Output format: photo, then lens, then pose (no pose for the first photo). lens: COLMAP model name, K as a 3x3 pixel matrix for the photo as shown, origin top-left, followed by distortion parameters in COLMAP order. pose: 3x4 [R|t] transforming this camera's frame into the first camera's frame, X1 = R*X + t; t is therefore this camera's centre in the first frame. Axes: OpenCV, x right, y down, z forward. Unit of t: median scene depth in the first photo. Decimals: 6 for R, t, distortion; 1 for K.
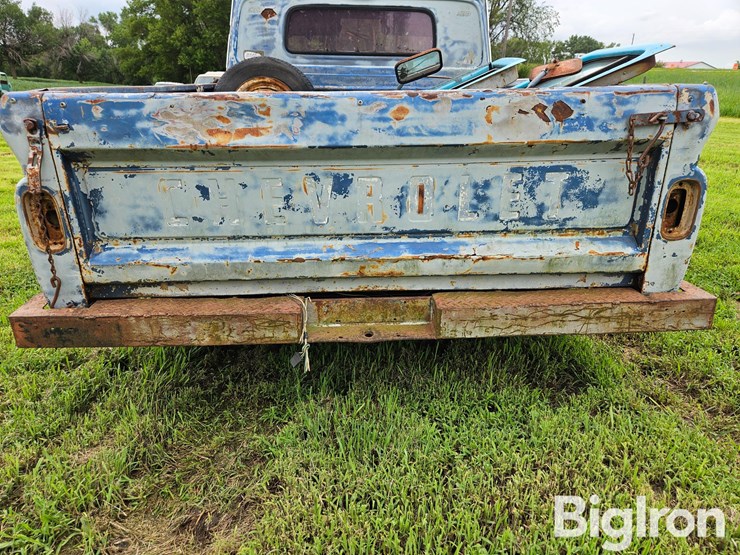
lens RADIAL K [[501.8, 0, 367.2], [0, 501.8, 274.6], [0, 0, 1]] dist [0.076558, -0.065305]
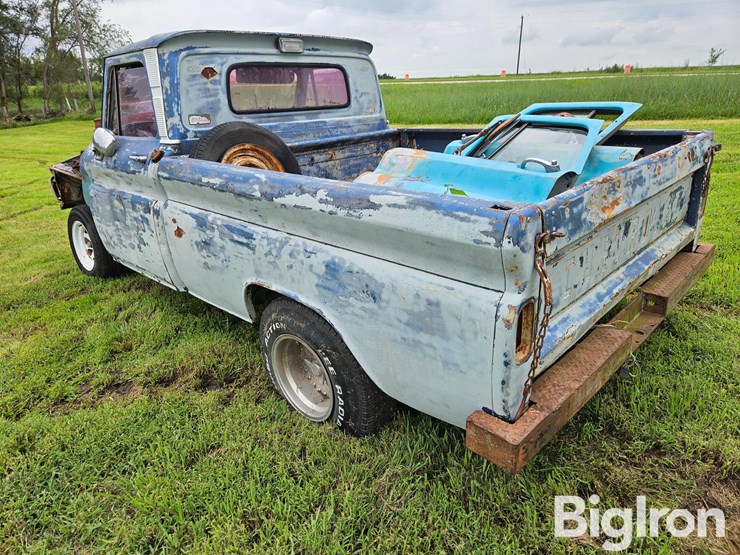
lens RADIAL K [[500.4, 0, 363.7], [0, 500.4, 274.7], [0, 0, 1]] dist [0.039642, 0.000877]
pose [[0.722233, -0.276591, 0.633938, -1.363869], [0.291443, 0.952917, 0.083728, -0.361253], [-0.627249, 0.124285, 0.768838, 0.419056]]
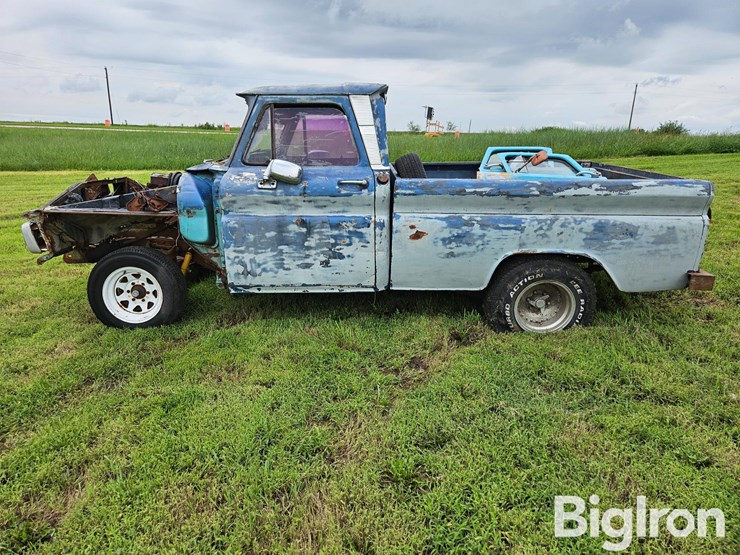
lens RADIAL K [[500.6, 0, 365.0], [0, 500.6, 281.6], [0, 0, 1]] dist [0.080529, -0.069511]
pose [[0.055705, -0.290564, 0.955233, -2.922922], [0.355187, 0.899902, 0.253020, -1.013187], [-0.933134, 0.325192, 0.153333, 2.092212]]
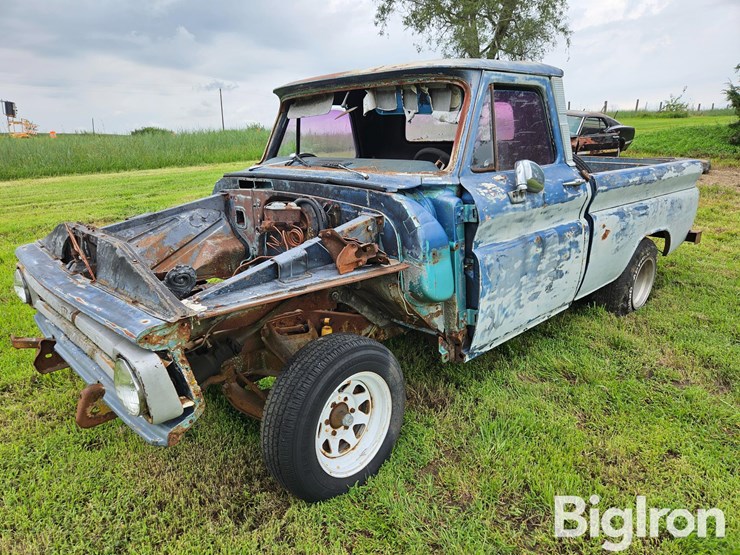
lens RADIAL K [[500.6, 0, 365.0], [0, 500.6, 281.6], [0, 0, 1]] dist [0.080529, -0.069511]
pose [[-0.666656, -0.213332, 0.714184, -1.557611], [0.272560, 0.822035, 0.499969, -1.704805], [-0.693744, 0.527966, -0.489869, 3.973908]]
